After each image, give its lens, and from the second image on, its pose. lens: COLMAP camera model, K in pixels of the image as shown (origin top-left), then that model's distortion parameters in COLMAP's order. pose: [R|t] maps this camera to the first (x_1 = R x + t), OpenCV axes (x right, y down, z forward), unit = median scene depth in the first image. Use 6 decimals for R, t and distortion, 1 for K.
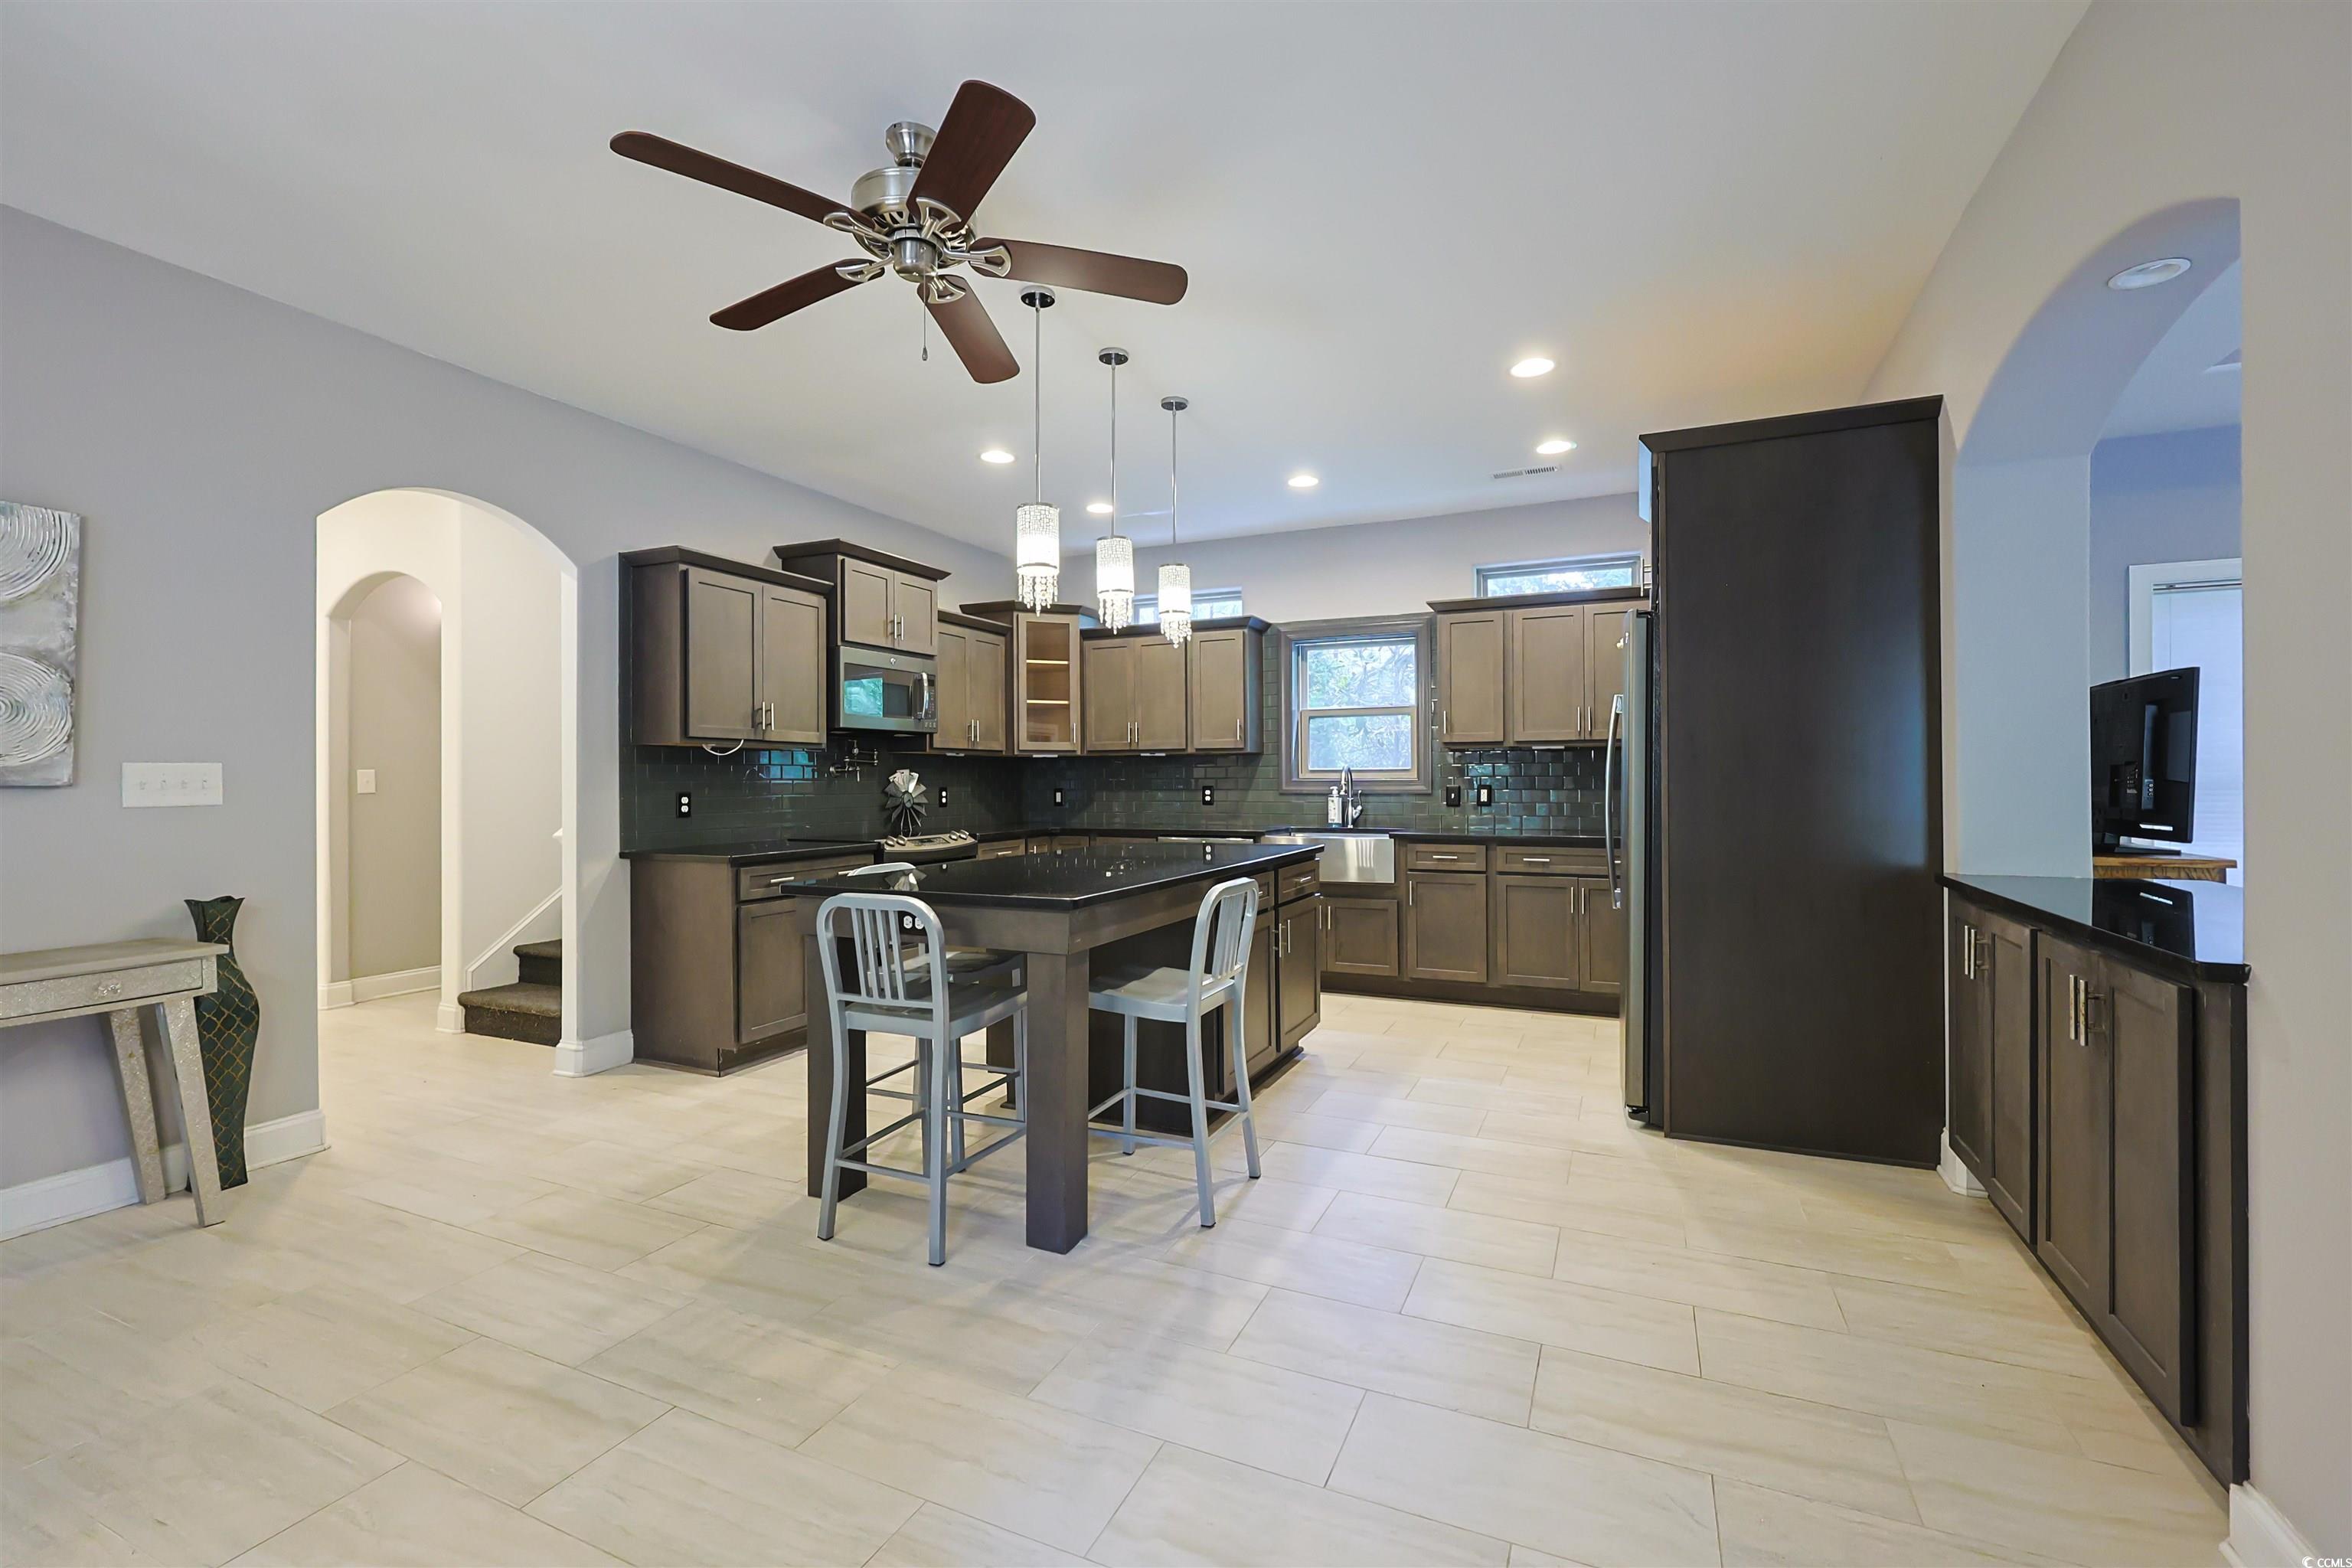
lens RADIAL K [[1009.9, 0, 1178.4], [0, 1009.9, 758.5], [0, 0, 1]] dist [0.000208, -0.000577]
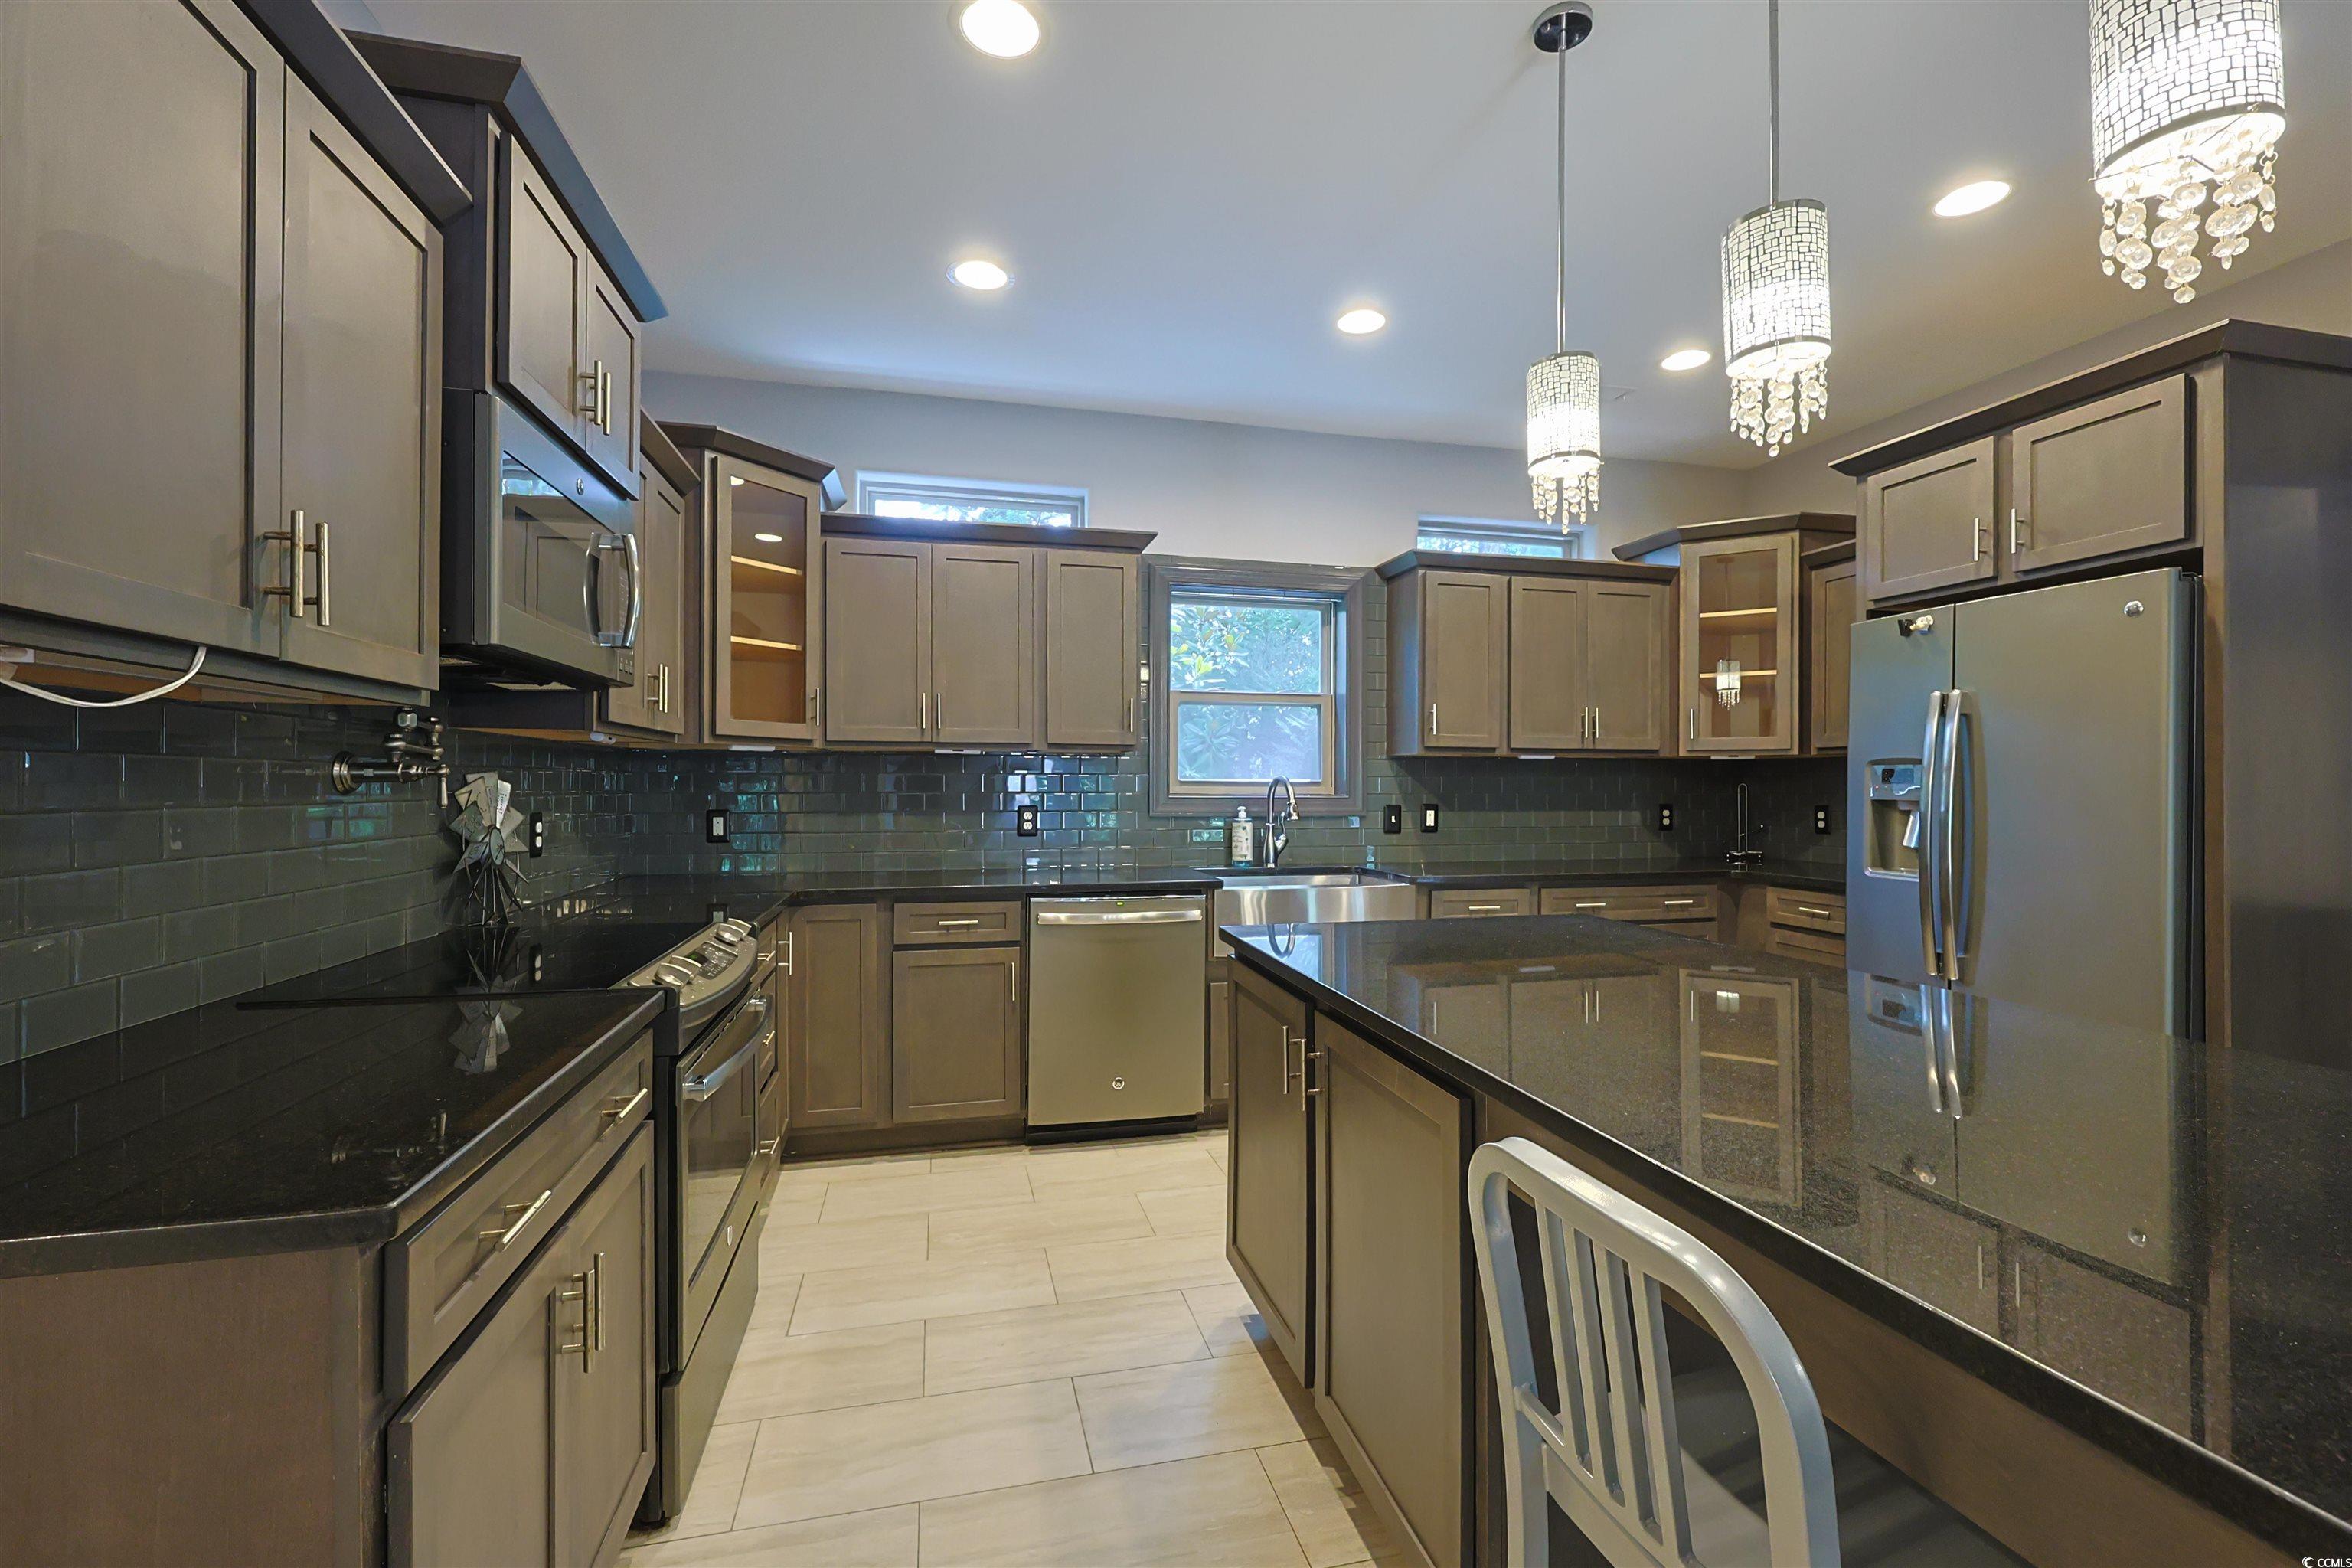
lens RADIAL K [[1009.9, 0, 1178.4], [0, 1009.9, 758.5], [0, 0, 1]] dist [0.000208, -0.000577]
pose [[0.783586, 0.021986, 0.620894, -0.301494], [-0.019879, 0.999749, -0.010313, 0.003683], [-0.620965, -0.004261, 0.783826, 0.506247]]
